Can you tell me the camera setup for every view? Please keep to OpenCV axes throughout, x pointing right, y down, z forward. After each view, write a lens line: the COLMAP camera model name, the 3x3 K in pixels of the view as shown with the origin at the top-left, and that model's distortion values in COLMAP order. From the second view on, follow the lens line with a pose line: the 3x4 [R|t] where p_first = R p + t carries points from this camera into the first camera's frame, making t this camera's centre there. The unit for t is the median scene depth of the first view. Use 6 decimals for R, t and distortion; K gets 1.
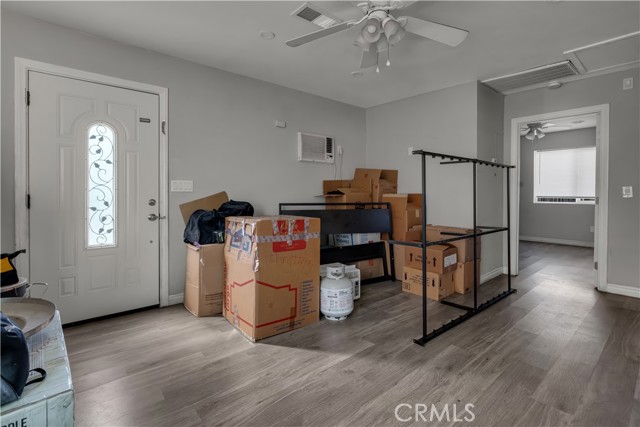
lens RADIAL K [[313.6, 0, 314.7], [0, 313.6, 196.0], [0, 0, 1]] dist [0.000677, 0.000355]
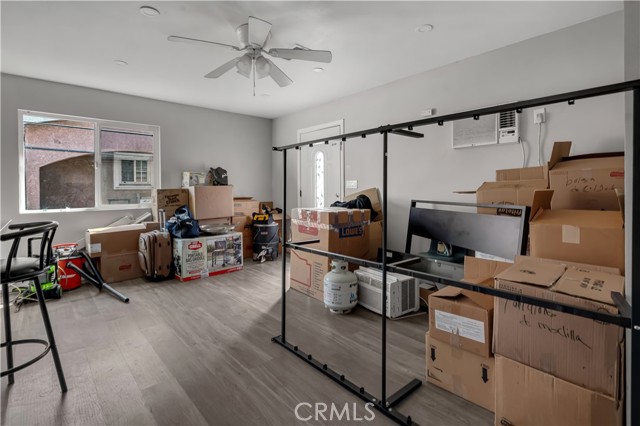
lens RADIAL K [[313.6, 0, 314.7], [0, 313.6, 195.5], [0, 0, 1]] dist [0.000677, 0.000355]
pose [[0.003965, 0.020176, -0.999789, 1.157920], [-0.002995, 0.999792, 0.020164, -0.011835], [0.999988, 0.002914, 0.004024, 0.970072]]
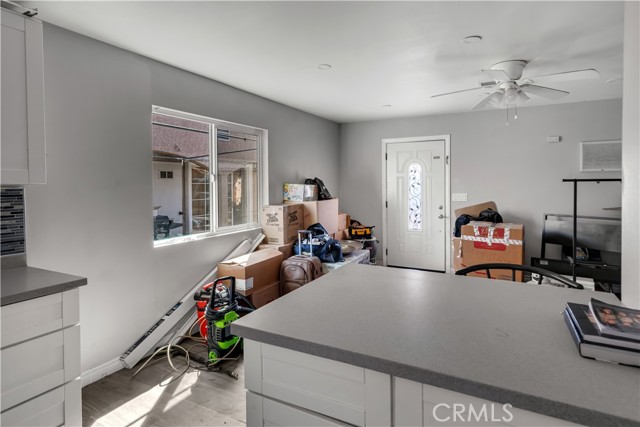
lens RADIAL K [[345.6, 0, 329.2], [0, 345.6, 188.9], [0, 0, 1]] dist [0.002241, 0.000583]
pose [[0.367142, 0.013913, -0.930061, 1.025061], [-0.001958, 0.999897, 0.014184, -0.109339], [0.930163, -0.003387, 0.367132, -0.210363]]
